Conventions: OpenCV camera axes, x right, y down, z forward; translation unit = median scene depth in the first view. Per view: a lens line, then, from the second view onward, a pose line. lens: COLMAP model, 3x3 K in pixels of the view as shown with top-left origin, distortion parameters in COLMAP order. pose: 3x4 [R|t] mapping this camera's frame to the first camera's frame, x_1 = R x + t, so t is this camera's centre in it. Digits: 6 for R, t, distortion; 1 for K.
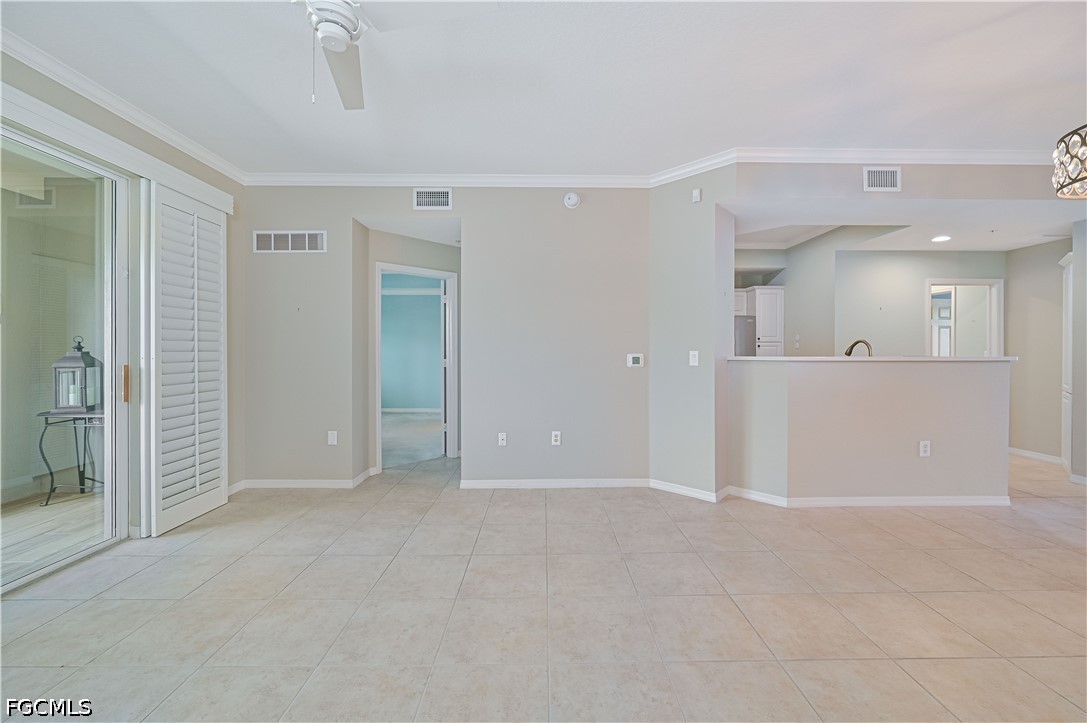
lens RADIAL K [[430.0, 0, 548.2], [0, 430.0, 351.7], [0, 0, 1]] dist [-0.001498, -0.000300]
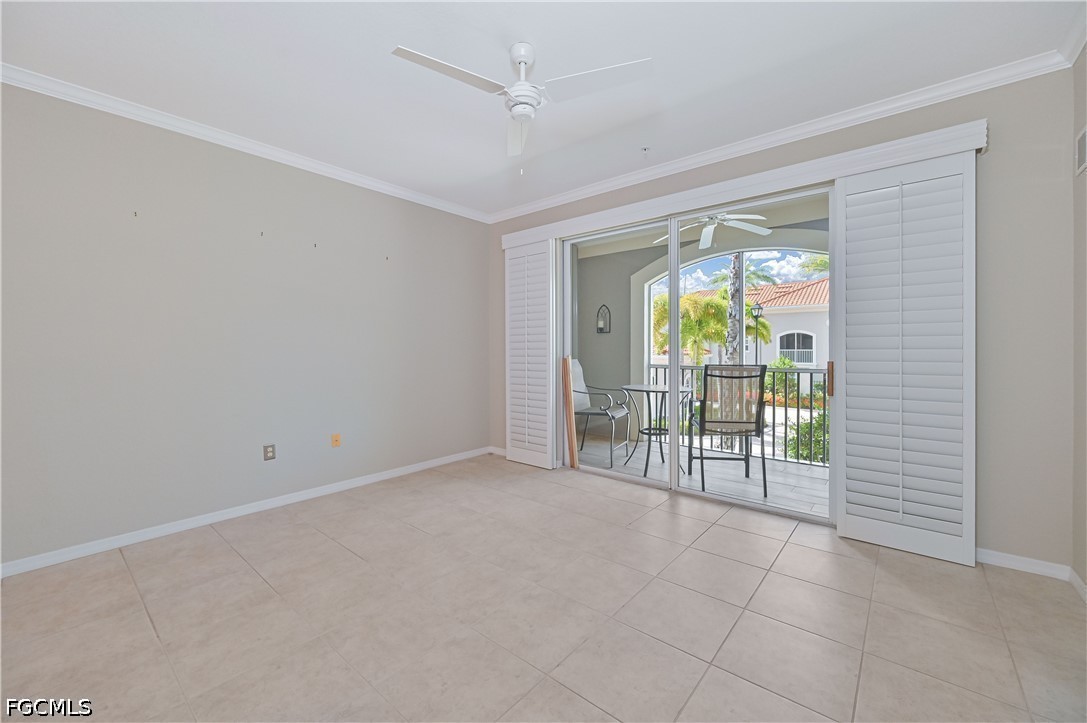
lens RADIAL K [[430.0, 0, 548.2], [0, 430.0, 351.7], [0, 0, 1]] dist [-0.001498, -0.000300]
pose [[-0.647224, 0.008902, -0.762248, 0.223970], [0.000434, 0.999936, 0.011309, -0.005354], [0.762300, 0.006989, -0.647187, 0.923478]]
